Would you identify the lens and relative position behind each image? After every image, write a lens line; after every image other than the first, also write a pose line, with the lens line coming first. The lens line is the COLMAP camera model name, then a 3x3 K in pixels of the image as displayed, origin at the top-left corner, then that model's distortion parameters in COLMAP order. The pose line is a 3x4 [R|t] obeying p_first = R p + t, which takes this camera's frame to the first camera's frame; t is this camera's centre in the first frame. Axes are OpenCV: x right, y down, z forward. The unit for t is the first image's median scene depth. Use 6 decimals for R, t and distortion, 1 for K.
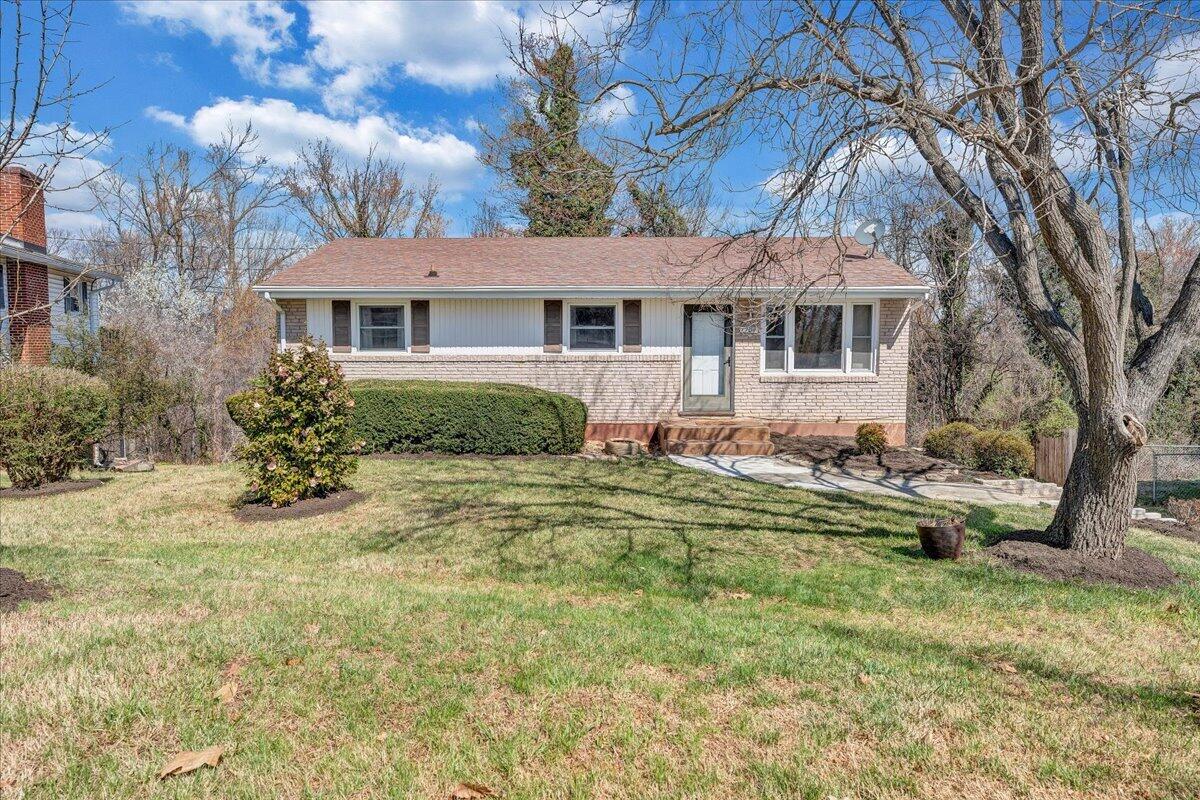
lens RADIAL K [[558.0, 0, 575.4], [0, 558.0, 394.0], [0, 0, 1]] dist [-0.000090, 0.000262]
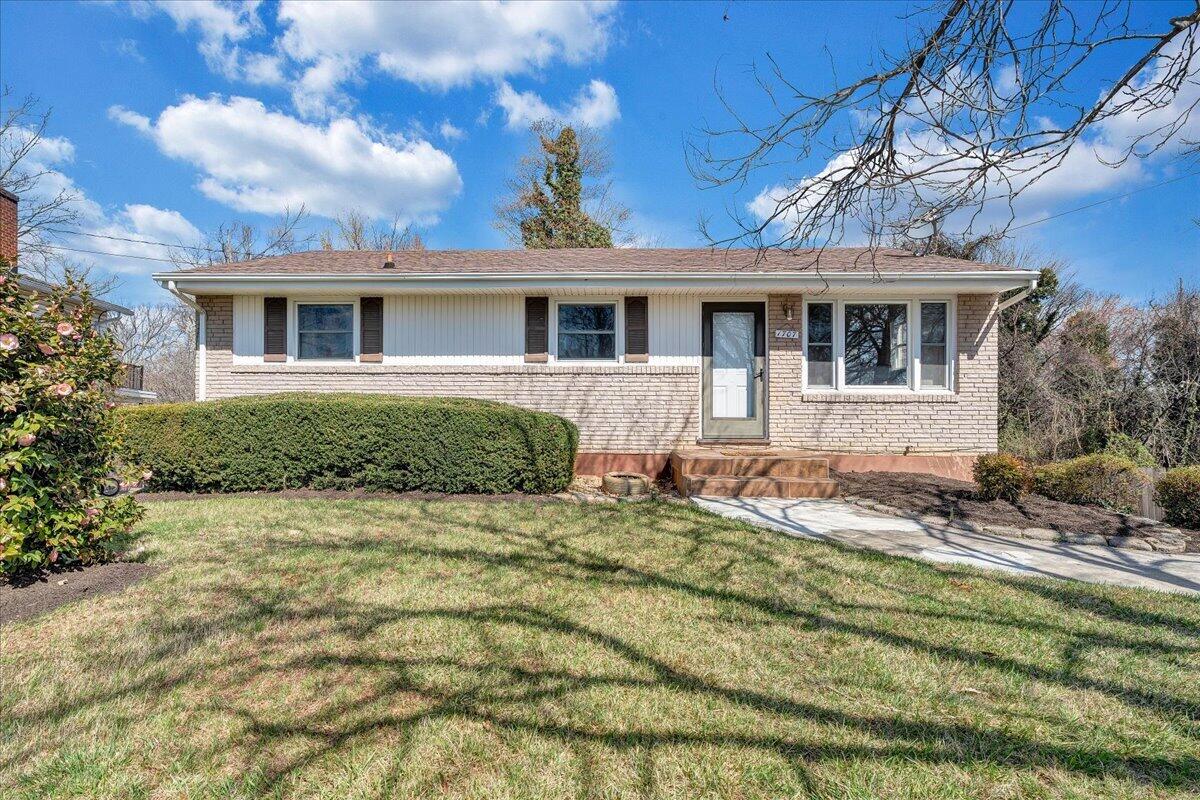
lens RADIAL K [[475.1, 0, 570.3], [0, 475.1, 402.7], [0, 0, 1]] dist [0.001193, -0.000019]
pose [[0.999836, 0.007856, -0.016302, 0.019720], [-0.008995, 0.997434, -0.071030, 0.029894], [0.015702, 0.071165, 0.997341, 0.335042]]
